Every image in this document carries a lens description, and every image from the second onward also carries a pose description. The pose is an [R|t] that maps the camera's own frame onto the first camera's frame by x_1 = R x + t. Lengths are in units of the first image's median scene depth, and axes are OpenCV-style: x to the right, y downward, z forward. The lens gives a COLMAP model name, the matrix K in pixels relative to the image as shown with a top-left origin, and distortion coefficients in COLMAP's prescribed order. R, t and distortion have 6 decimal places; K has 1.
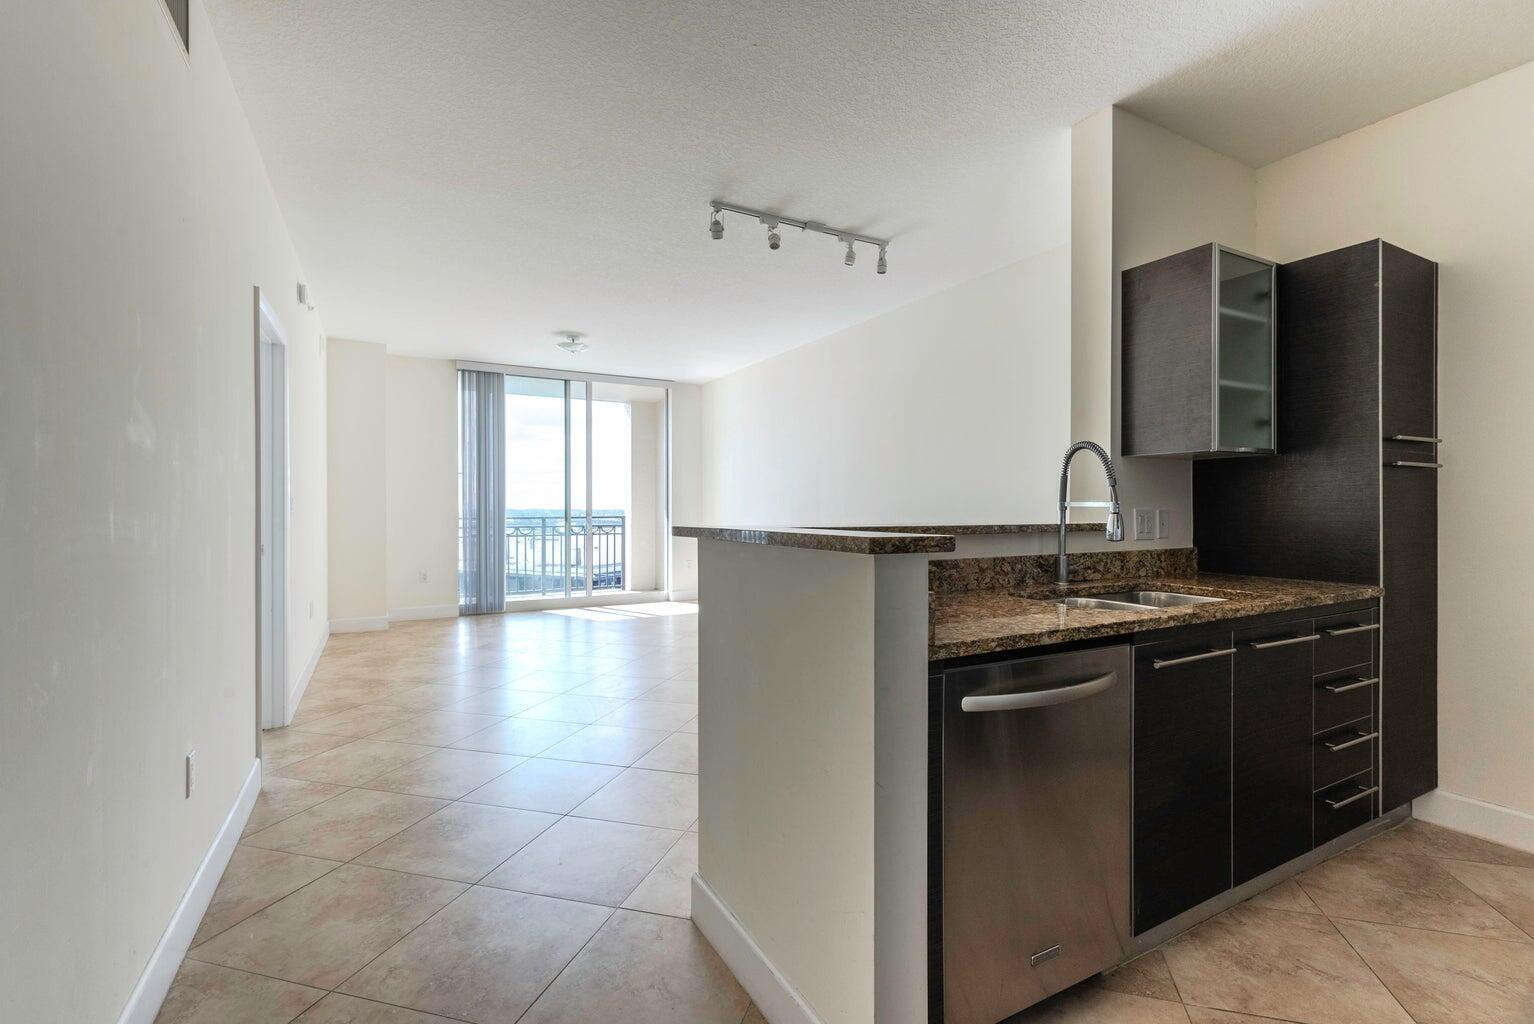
lens RADIAL K [[675.6, 0, 767.0], [0, 675.6, 512.0], [0, 0, 1]] dist [-0.025626, -0.000191]
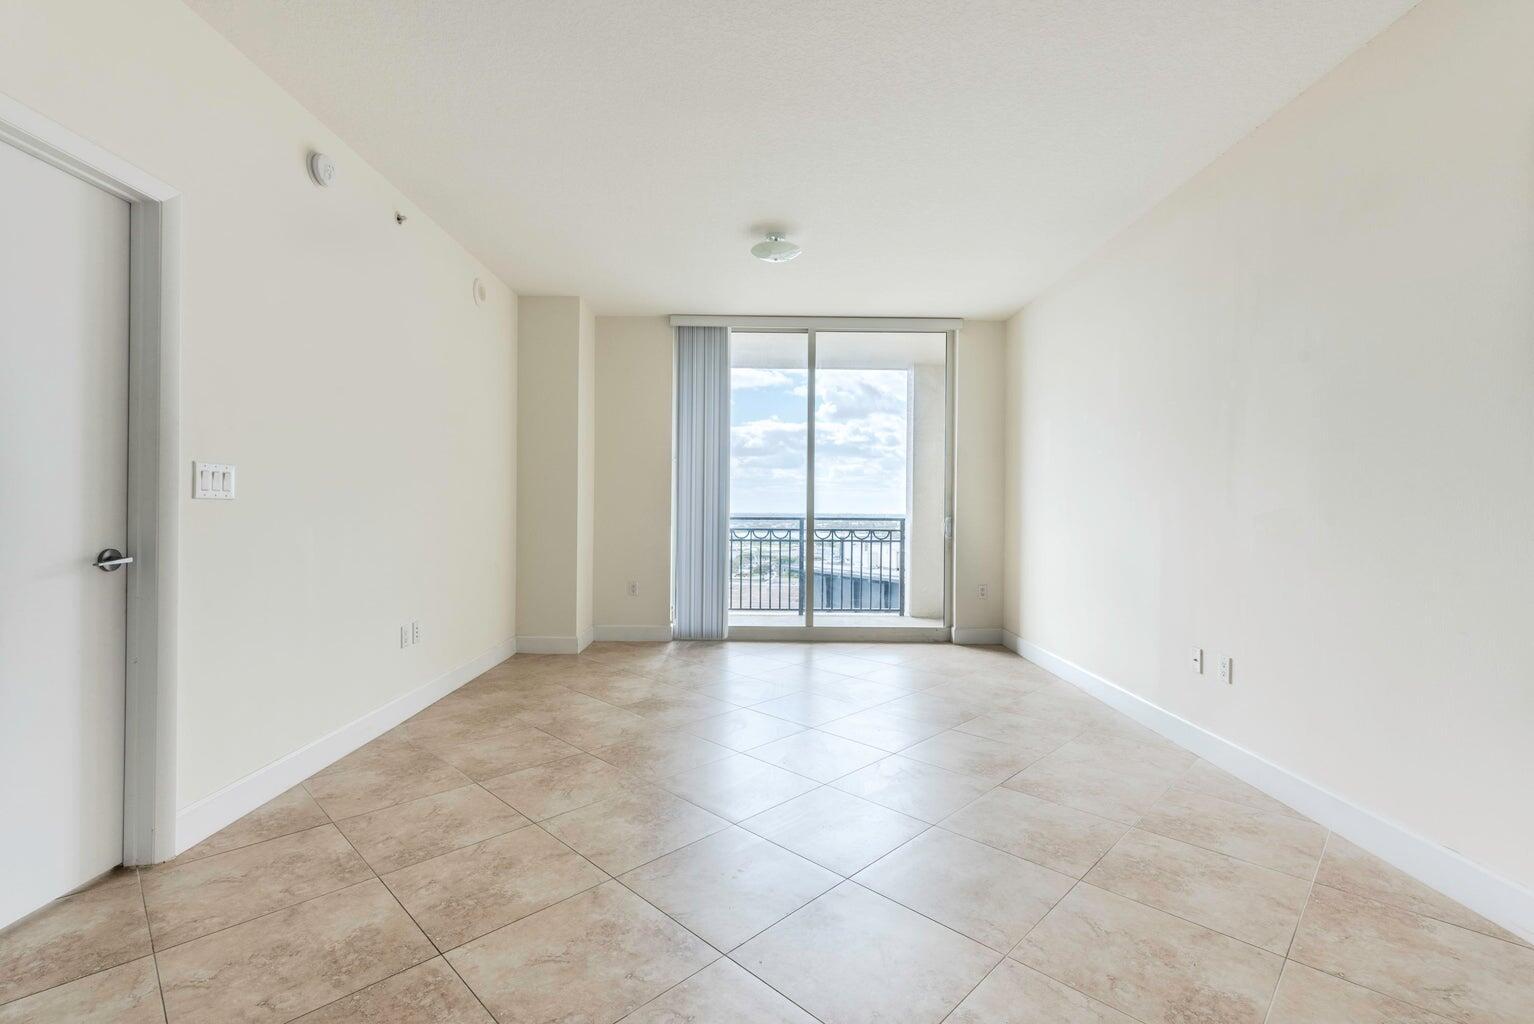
lens RADIAL K [[675.6, 0, 767.0], [0, 675.6, 512.0], [0, 0, 1]] dist [-0.025626, -0.000191]
pose [[0.888693, 0.009401, -0.458406, 0.001340], [-0.012617, 0.999913, -0.003955, 0.005501], [0.458328, 0.009299, 0.888734, 0.319157]]
